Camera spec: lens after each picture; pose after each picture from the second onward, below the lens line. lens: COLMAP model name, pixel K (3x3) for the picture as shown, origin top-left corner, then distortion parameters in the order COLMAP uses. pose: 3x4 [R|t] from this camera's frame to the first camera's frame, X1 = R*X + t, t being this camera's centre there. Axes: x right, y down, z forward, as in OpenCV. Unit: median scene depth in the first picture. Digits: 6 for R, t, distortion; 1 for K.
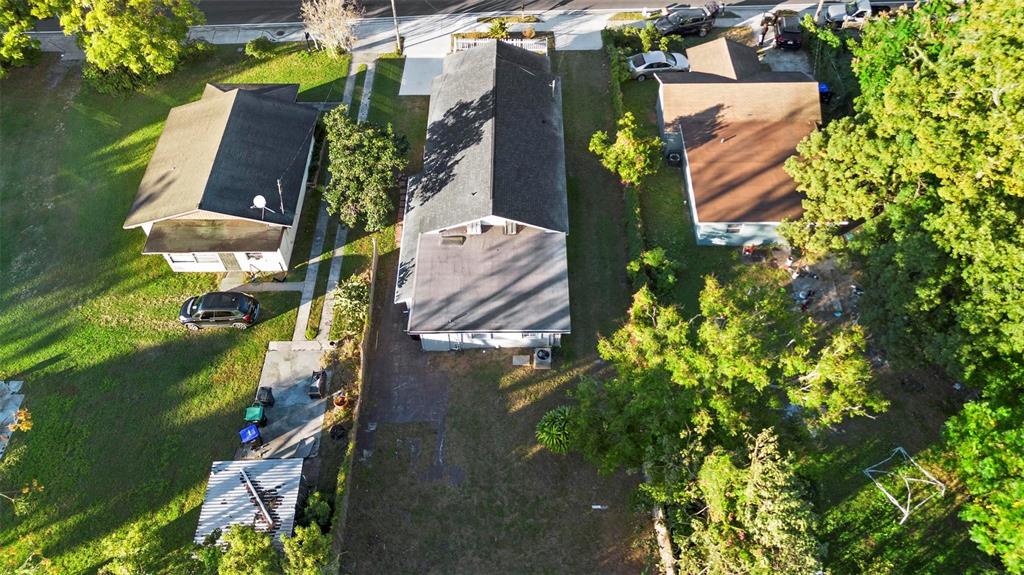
lens RADIAL K [[721.9, 0, 512.0], [0, 721.9, 287.5], [0, 0, 1]] dist [0.084288, -0.093210]
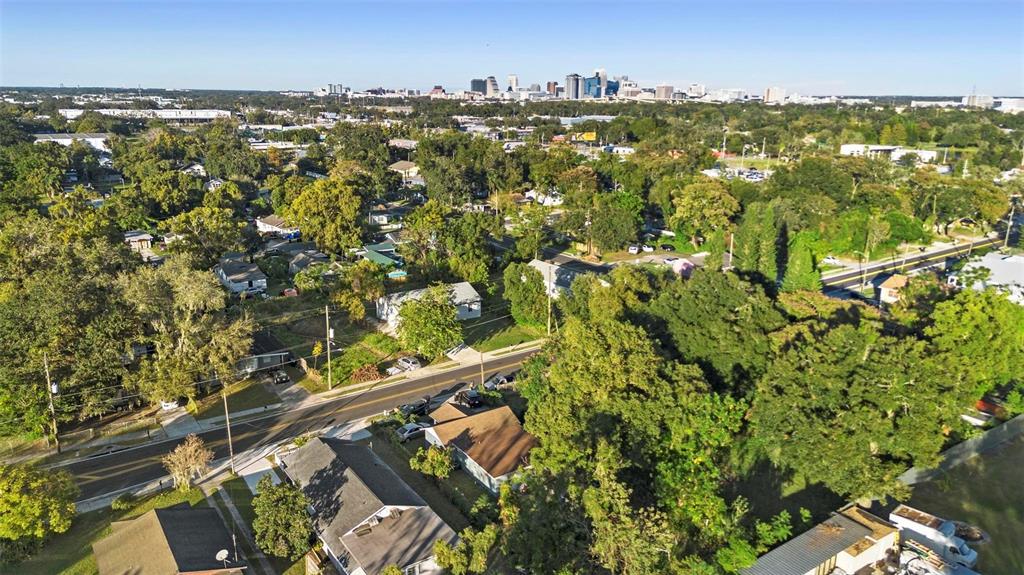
lens RADIAL K [[721.9, 0, 512.0], [0, 721.9, 287.5], [0, 0, 1]] dist [0.084288, -0.093210]
pose [[0.822082, -0.137765, 0.552450, -0.575670], [0.452103, 0.747744, -0.486293, 0.414323], [-0.346097, 0.649538, 0.676992, -0.442050]]
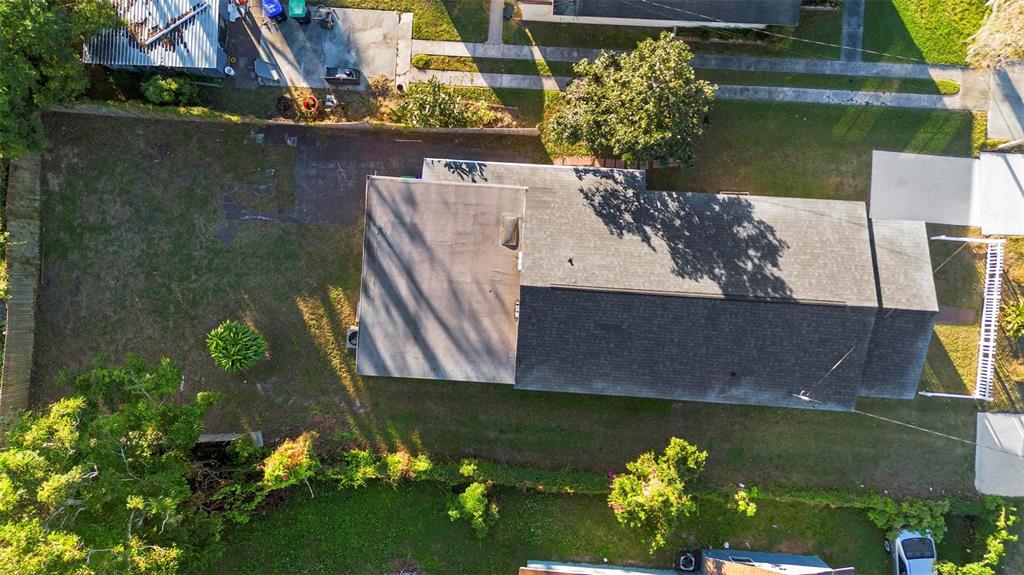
lens RADIAL K [[721.9, 0, 512.0], [0, 721.9, 287.5], [0, 0, 1]] dist [0.084288, -0.093210]
pose [[-0.059847, 0.998193, -0.005301, -0.020436], [-0.794121, -0.044393, 0.606136, -0.505742], [0.604805, 0.040485, 0.795344, 0.395192]]
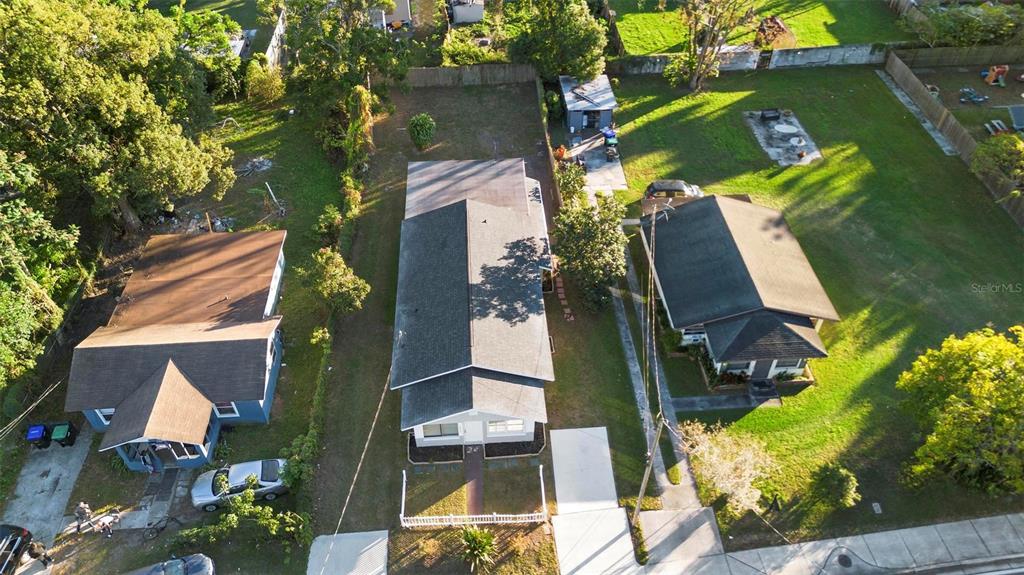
lens RADIAL K [[721.9, 0, 512.0], [0, 721.9, 287.5], [0, 0, 1]] dist [0.084288, -0.093210]
pose [[-0.997810, 0.050337, -0.042913, -0.041504], [-0.049096, -0.128846, 0.990449, -1.231405], [0.044327, 0.990386, 0.131035, 0.940163]]
